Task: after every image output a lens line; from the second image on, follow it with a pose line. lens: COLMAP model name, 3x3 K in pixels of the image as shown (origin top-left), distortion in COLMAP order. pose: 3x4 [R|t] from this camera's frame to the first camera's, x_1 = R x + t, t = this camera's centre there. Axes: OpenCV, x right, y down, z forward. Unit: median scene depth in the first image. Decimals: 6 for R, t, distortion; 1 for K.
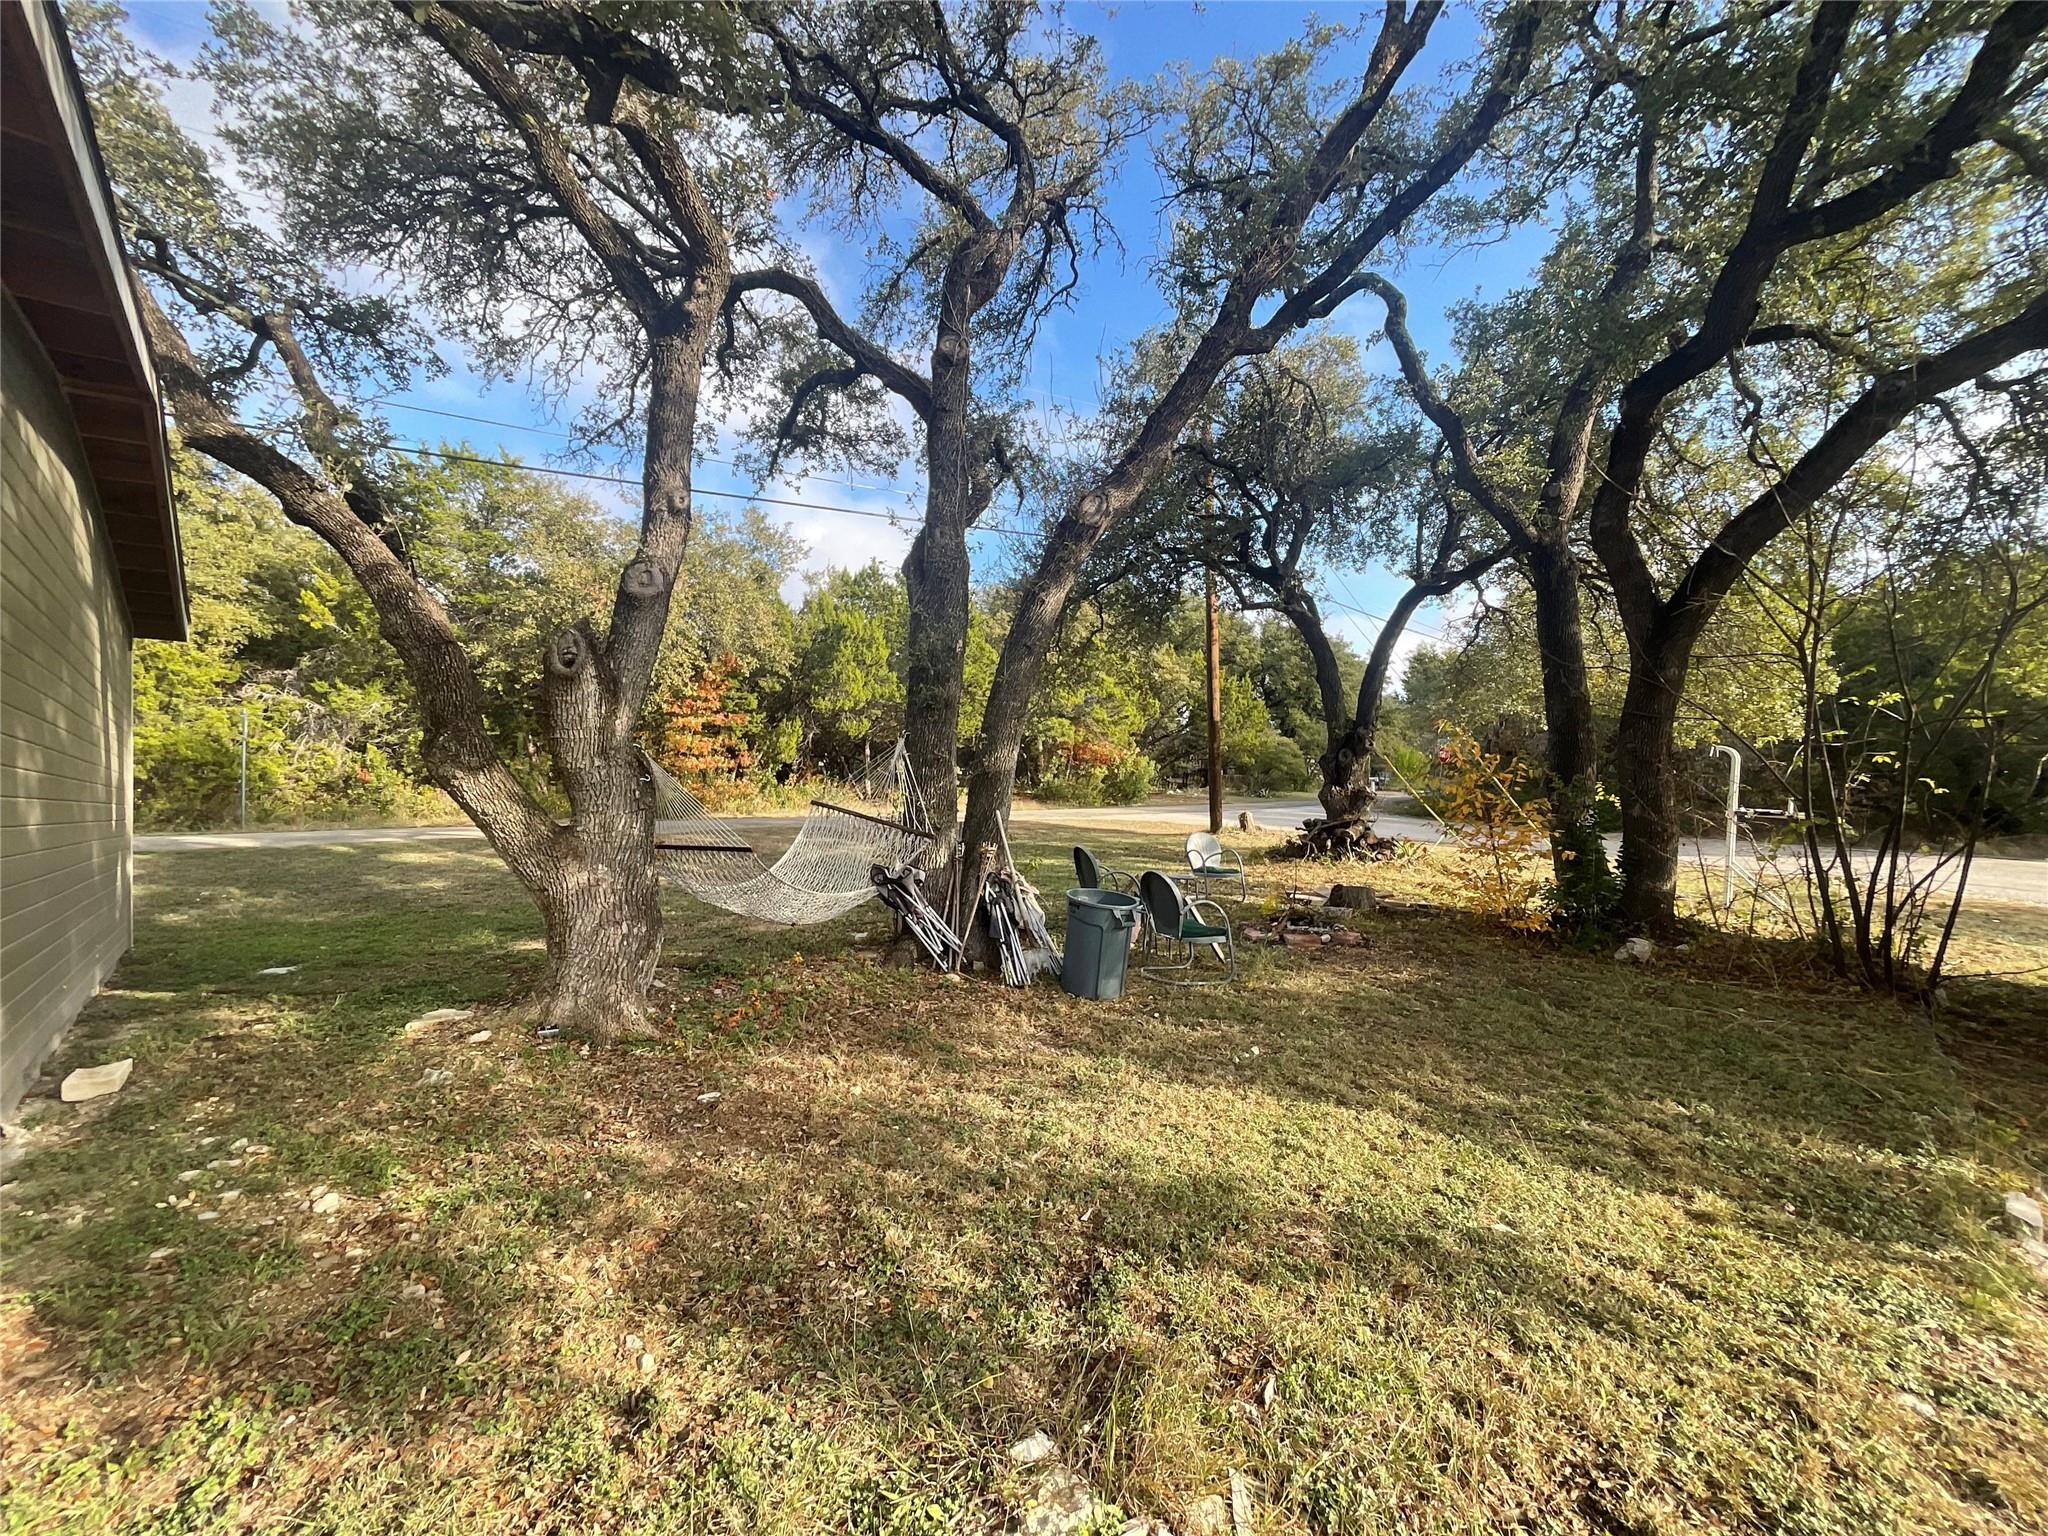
lens RADIAL K [[816.6, 0, 1030.5], [0, 816.6, 760.0], [0, 0, 1]] dist [0.004221, 0.000090]
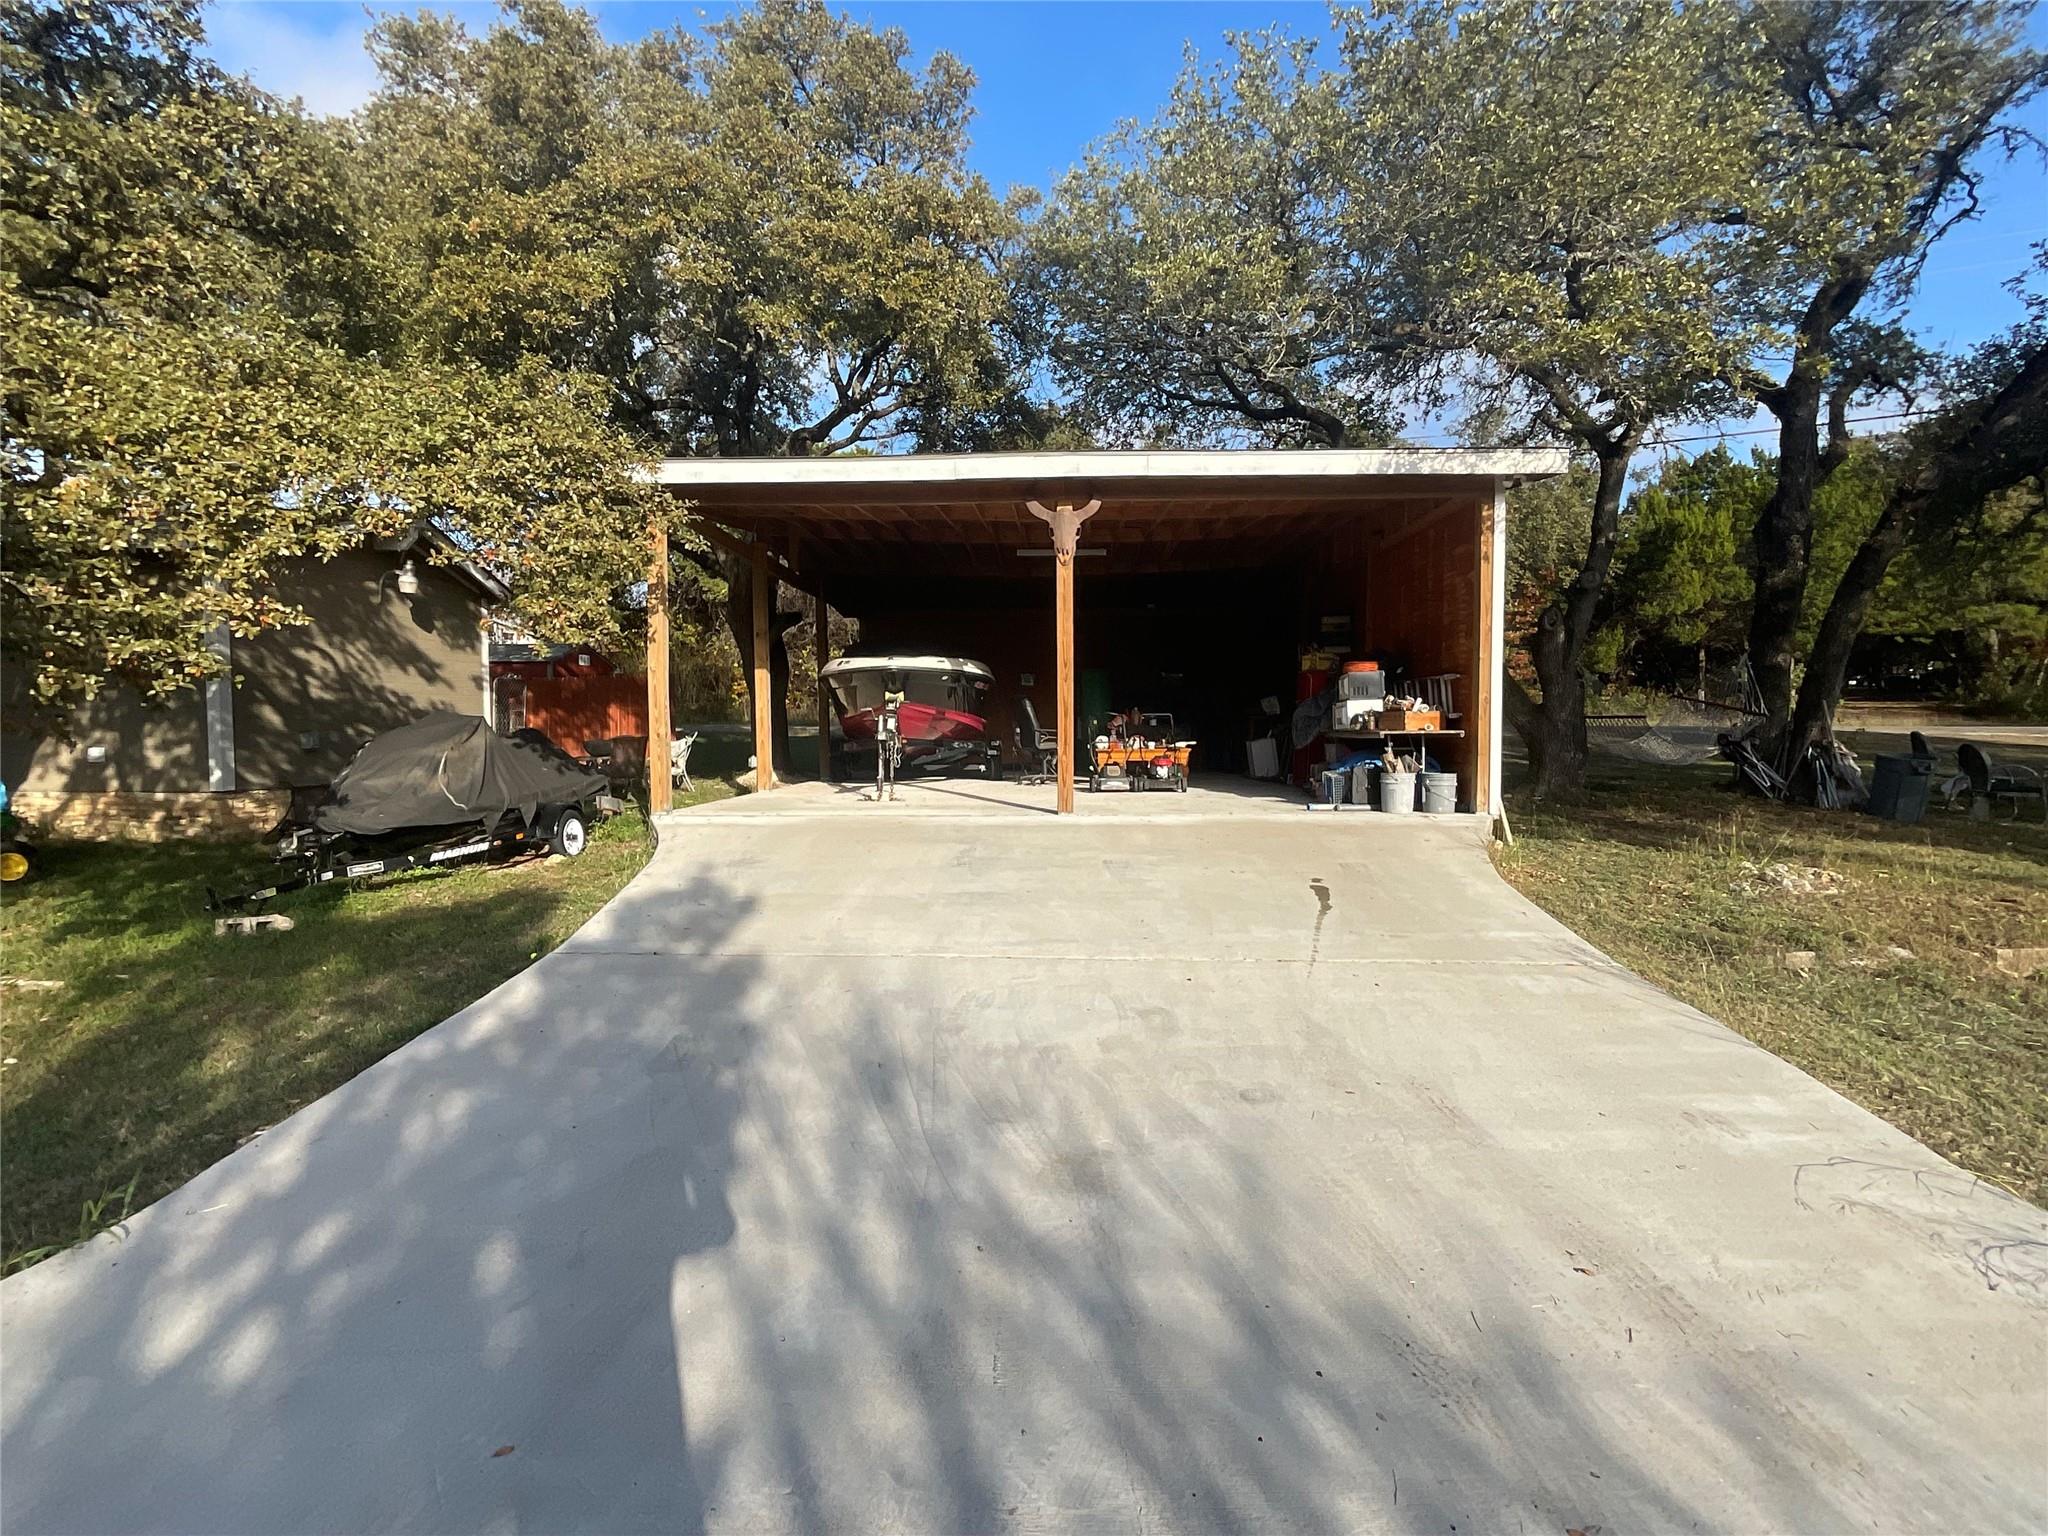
lens RADIAL K [[952.5, 0, 1050.5], [0, 952.5, 767.9], [0, 0, 1]] dist [0.012236, 0.000722]
pose [[0.707659, 0.051642, -0.704664, 0.051063], [0.018539, 0.995625, 0.091583, -0.000084], [0.706311, -0.077873, 0.703606, -0.310099]]
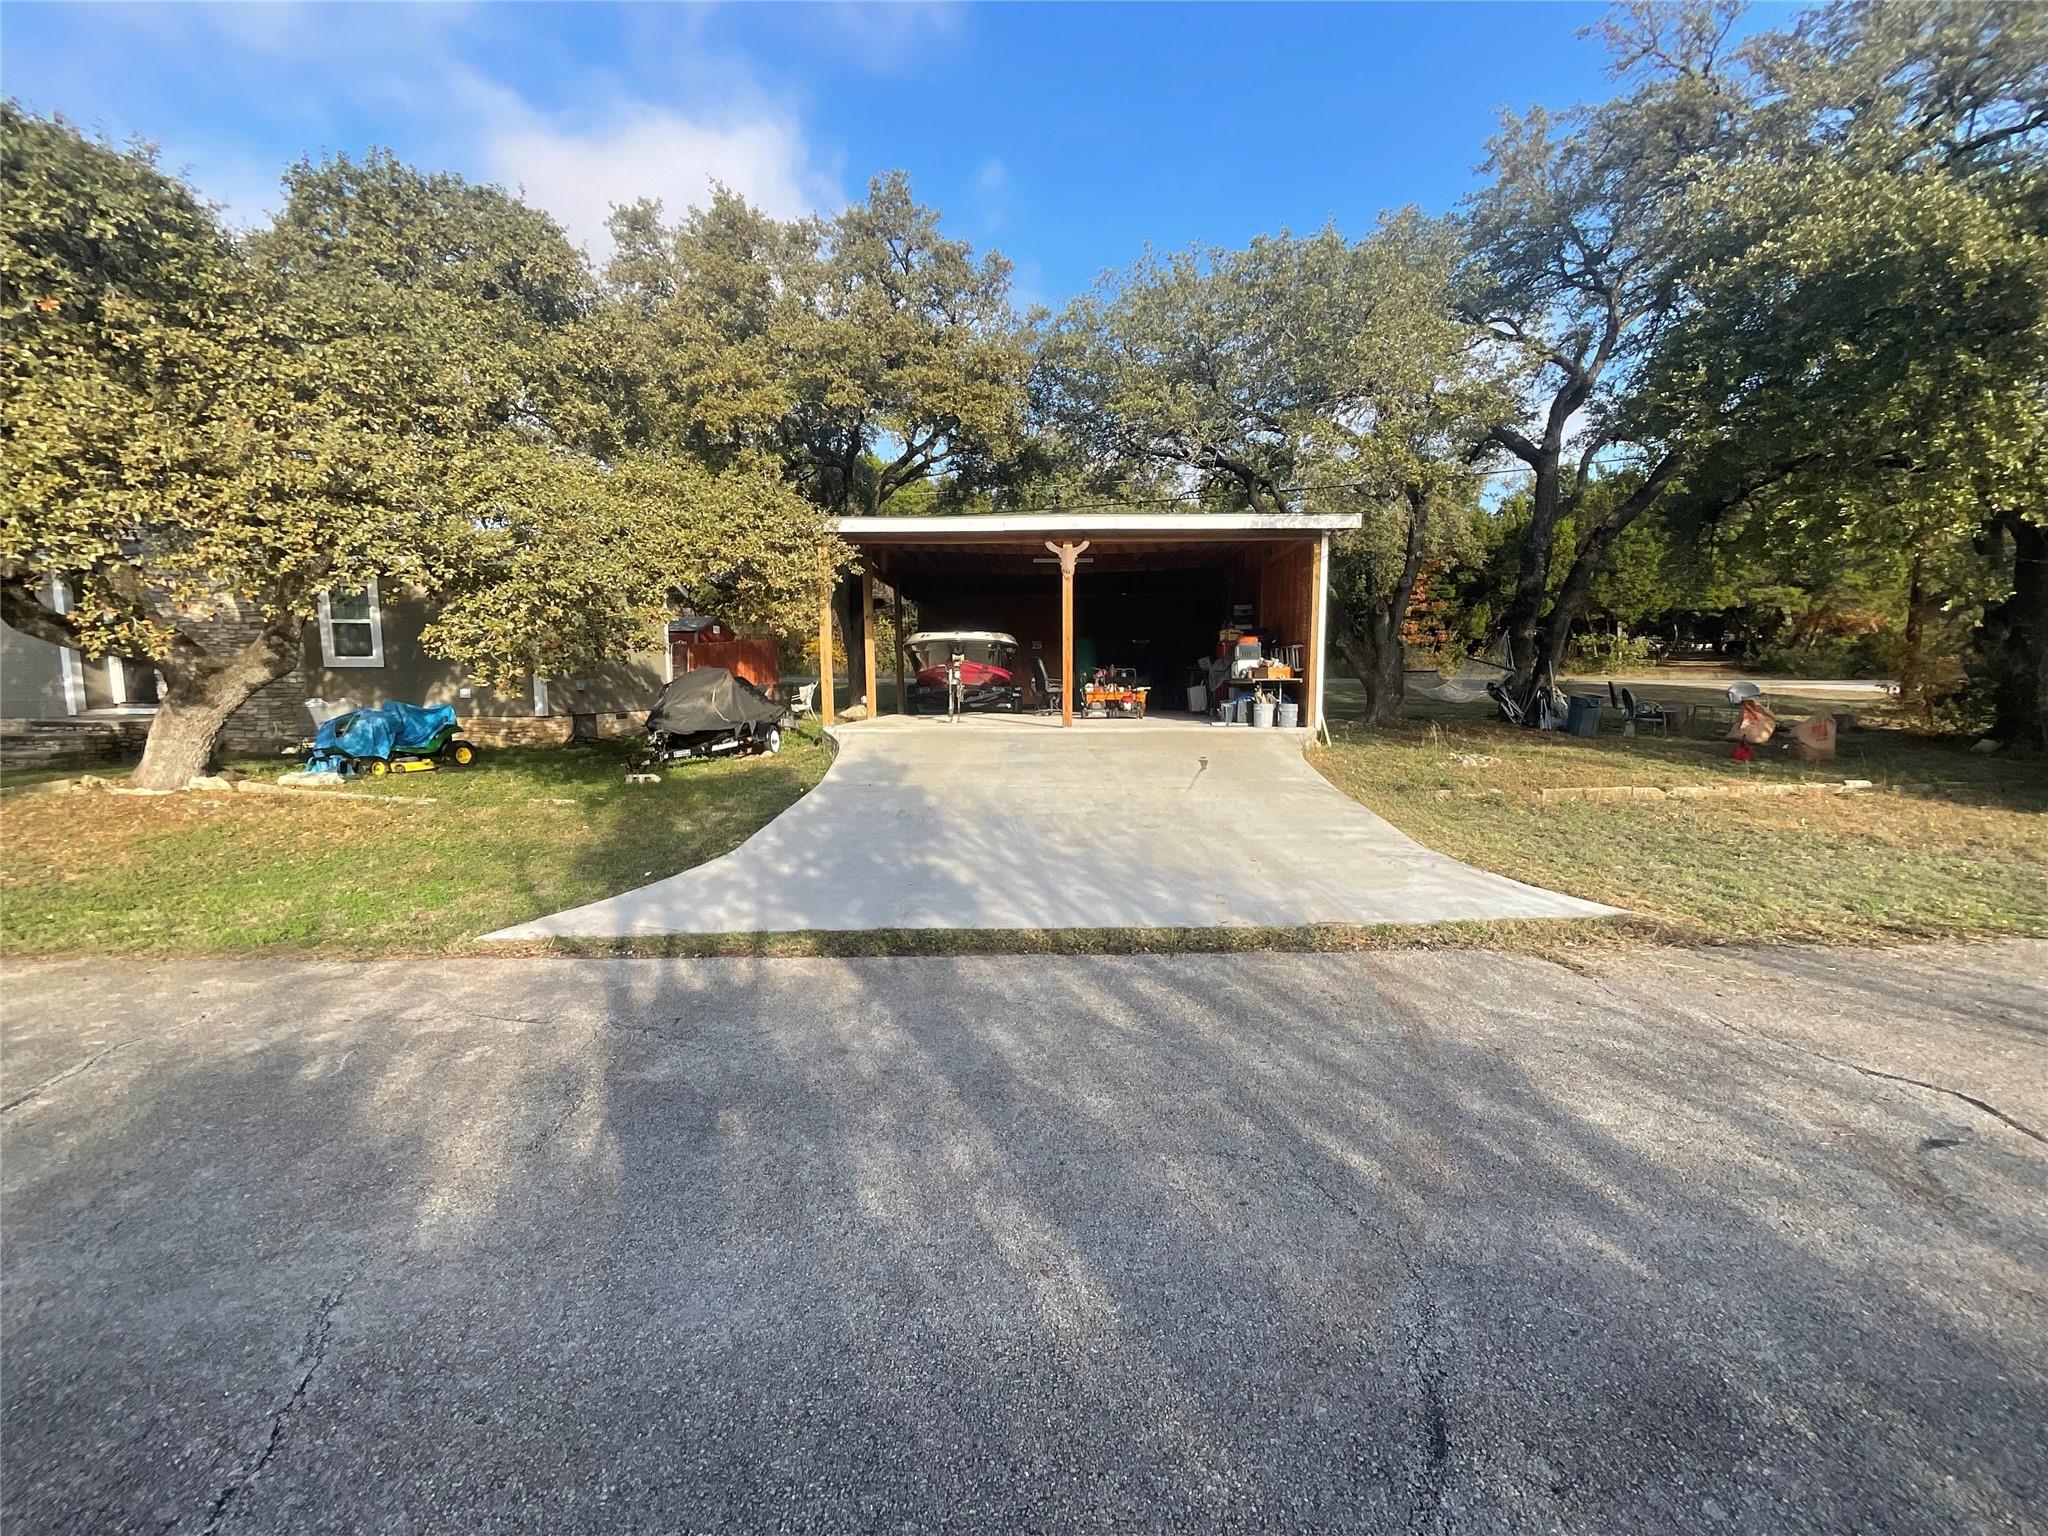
lens RADIAL K [[816.6, 0, 1035.0], [0, 816.6, 776.9], [0, 0, 1]] dist [0.004221, 0.000090]
pose [[0.698222, 0.105100, -0.708124, 0.157436], [0.017356, 0.986388, 0.163513, -0.004327], [0.715671, -0.126458, 0.686894, -0.427684]]
